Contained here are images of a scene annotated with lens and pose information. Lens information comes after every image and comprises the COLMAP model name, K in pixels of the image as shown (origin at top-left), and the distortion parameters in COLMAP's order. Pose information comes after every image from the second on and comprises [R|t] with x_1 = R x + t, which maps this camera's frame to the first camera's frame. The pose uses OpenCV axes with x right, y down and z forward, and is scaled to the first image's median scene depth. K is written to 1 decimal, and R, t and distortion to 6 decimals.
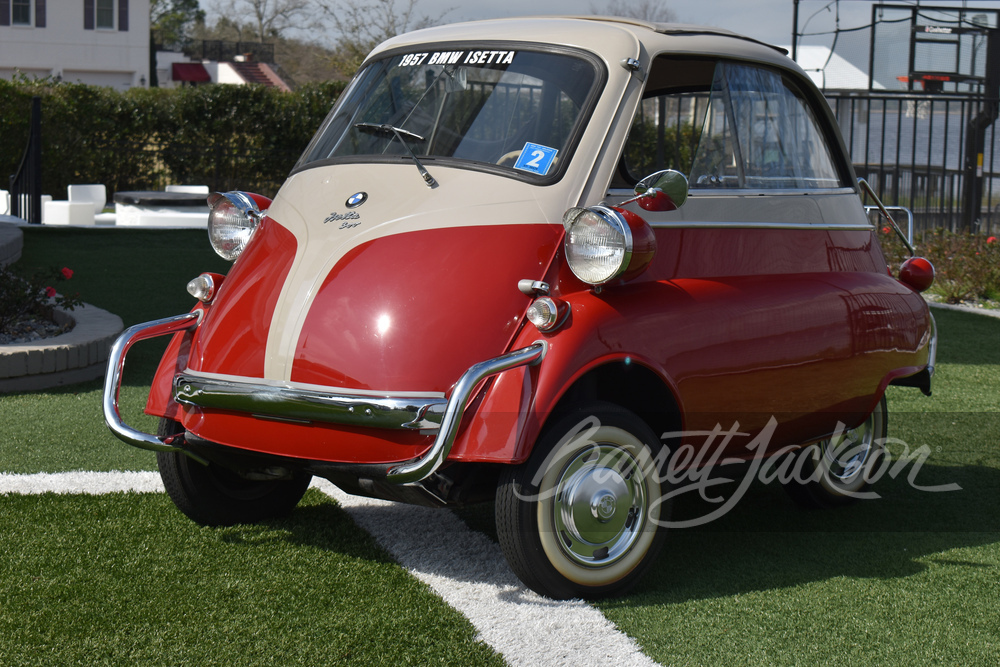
lens RADIAL K [[2227.7, 0, 500.0], [0, 2227.7, 333.5], [0, 0, 1]] dist [0.065229, 0.246209]
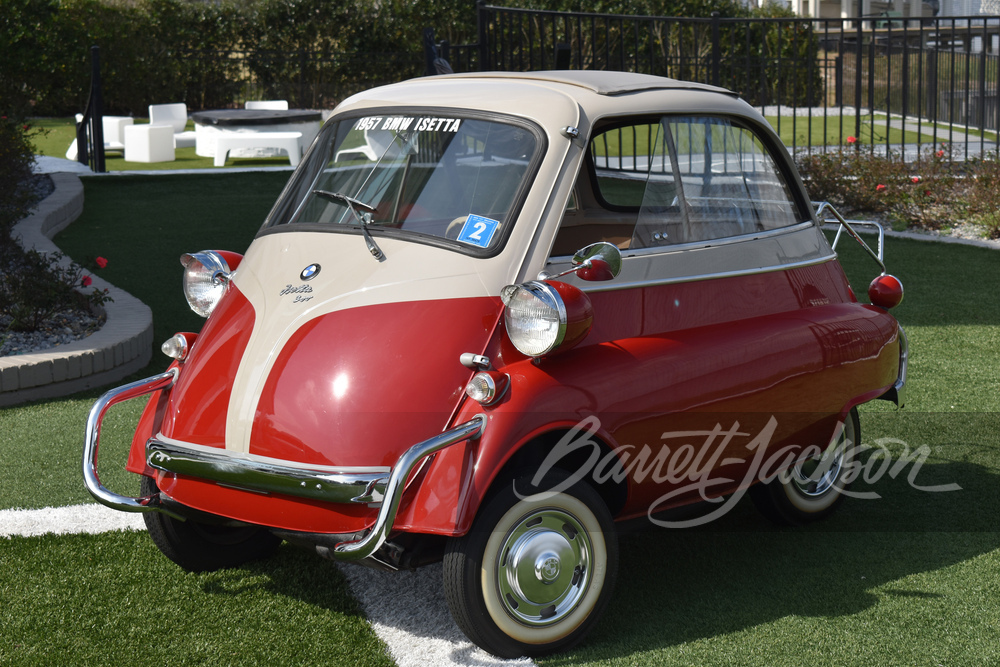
lens RADIAL K [[2227.7, 0, 500.0], [0, 2227.7, 333.5], [0, 0, 1]] dist [0.065229, 0.246209]
pose [[0.998376, -0.029894, -0.048498, 0.071086], [0.032495, 0.998025, 0.053763, -0.081425], [0.046796, -0.055251, 0.997375, -0.034695]]
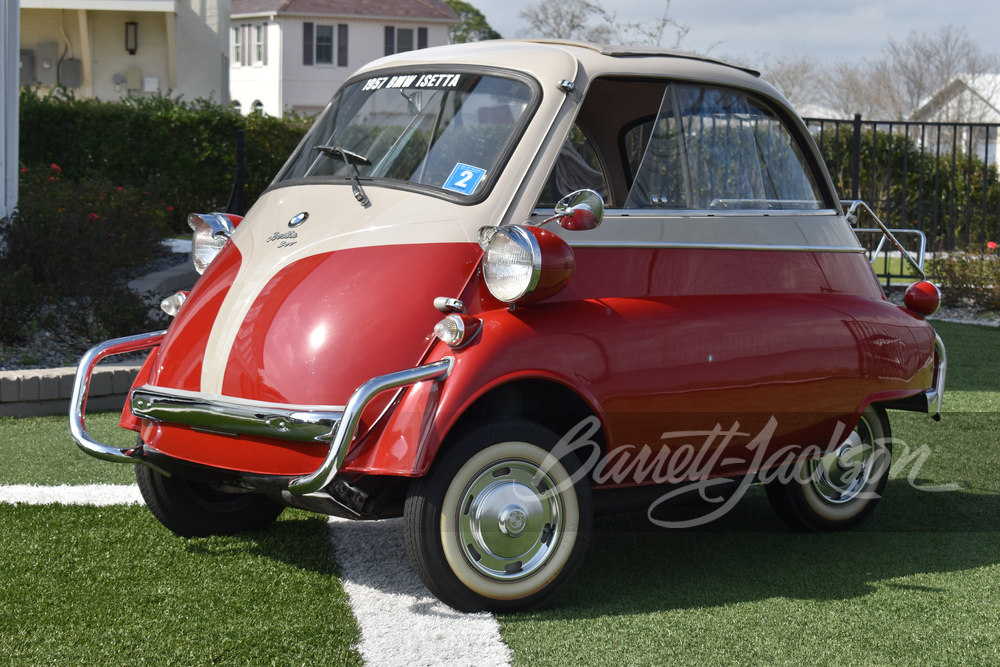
lens RADIAL K [[2227.7, 0, 500.0], [0, 2227.7, 333.5], [0, 0, 1]] dist [0.065229, 0.246209]
pose [[0.991195, 0.006688, -0.132242, 0.158231], [-0.008755, 0.999848, -0.015050, 0.006915], [0.132122, 0.016075, 0.991103, -0.005102]]
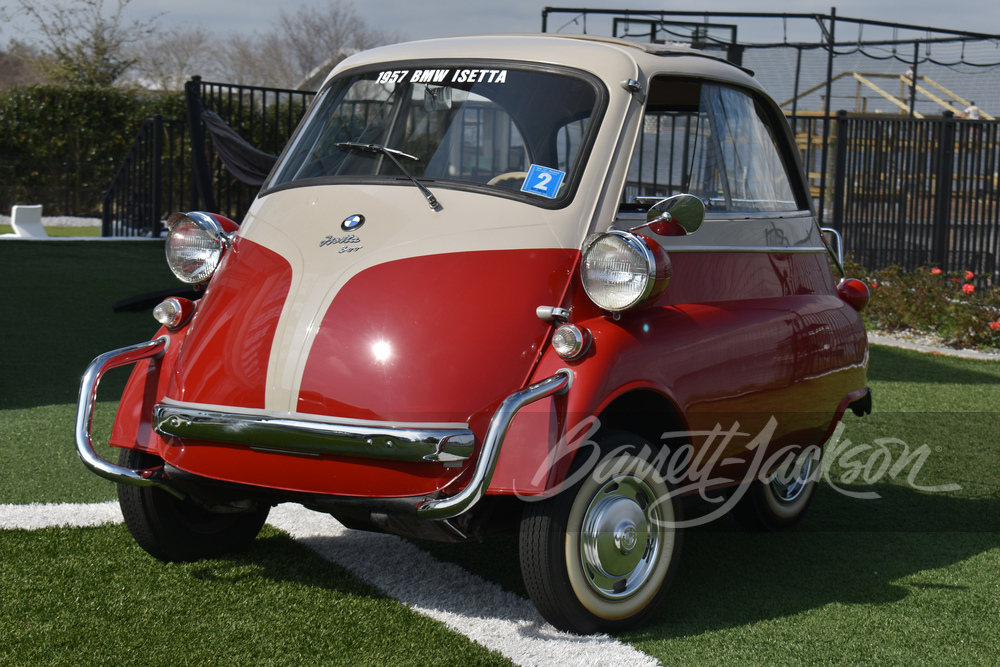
lens RADIAL K [[2227.7, 0, 500.0], [0, 2227.7, 333.5], [0, 0, 1]] dist [0.065229, 0.246209]
pose [[0.990279, -0.003403, 0.139053, -0.130860], [0.003830, 0.999989, -0.002801, -0.008757], [-0.139041, 0.003307, 0.990281, 0.035642]]
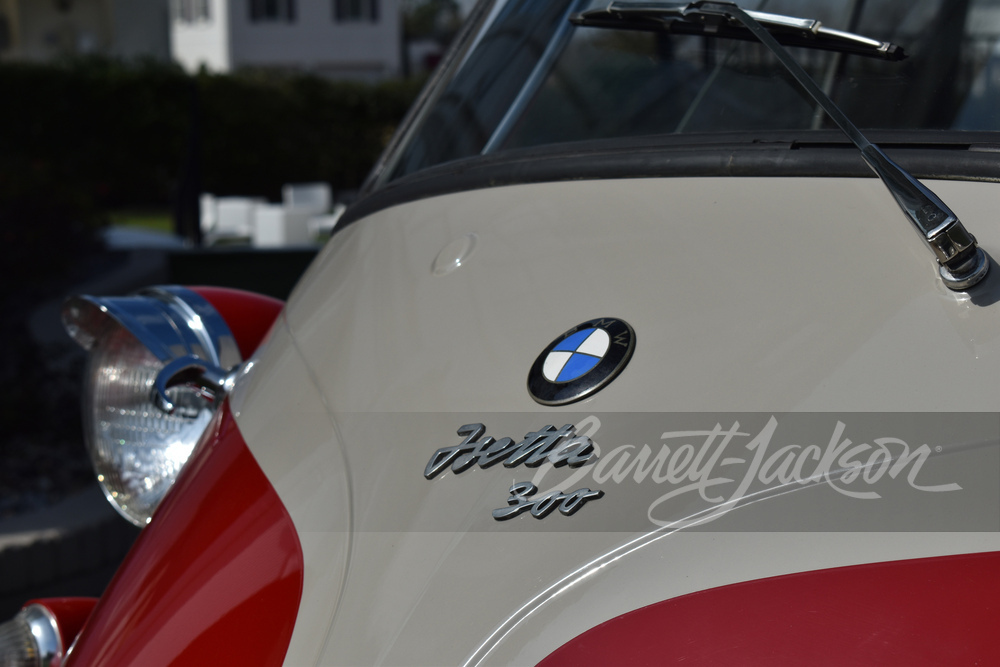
lens RADIAL K [[2319.2, 0, 500.0], [0, 2319.2, 333.5], [0, 0, 1]] dist [0.066295, 0.428327]
pose [[0.992703, -0.026629, -0.117608, -0.045021], [0.027085, 0.999631, 0.002283, -0.060858], [0.117504, -0.005452, 0.993057, 0.760104]]
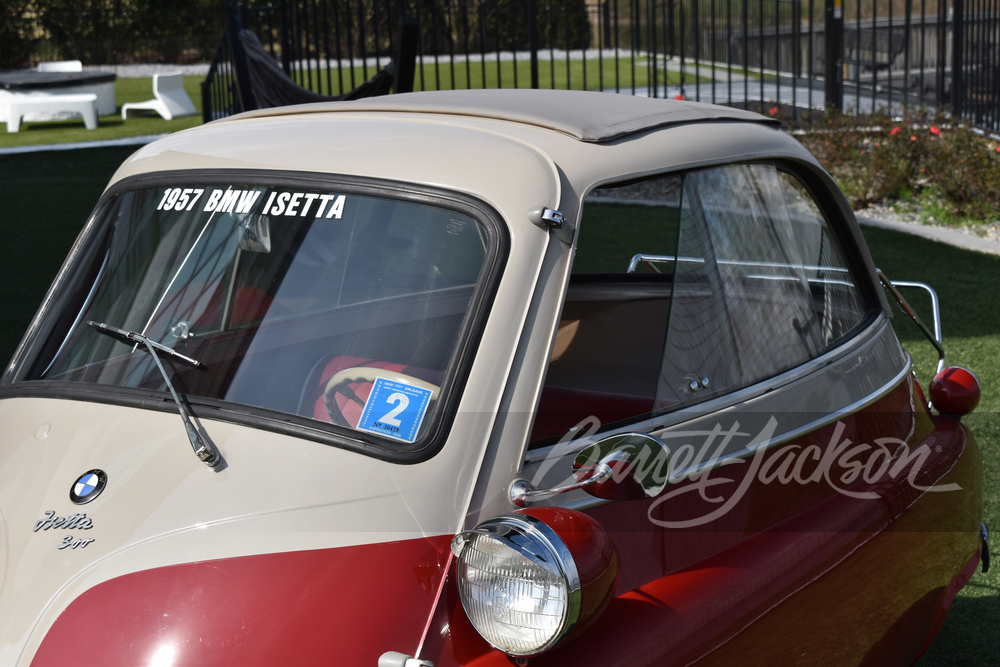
lens RADIAL K [[1996.7, 0, 501.4], [0, 1996.7, 349.5], [0, 0, 1]] dist [0.026989, 0.080062]
pose [[0.996084, -0.070810, 0.052942, 0.016372], [0.064853, 0.992160, 0.106832, -0.138202], [-0.060092, -0.102980, 0.992867, 0.468104]]
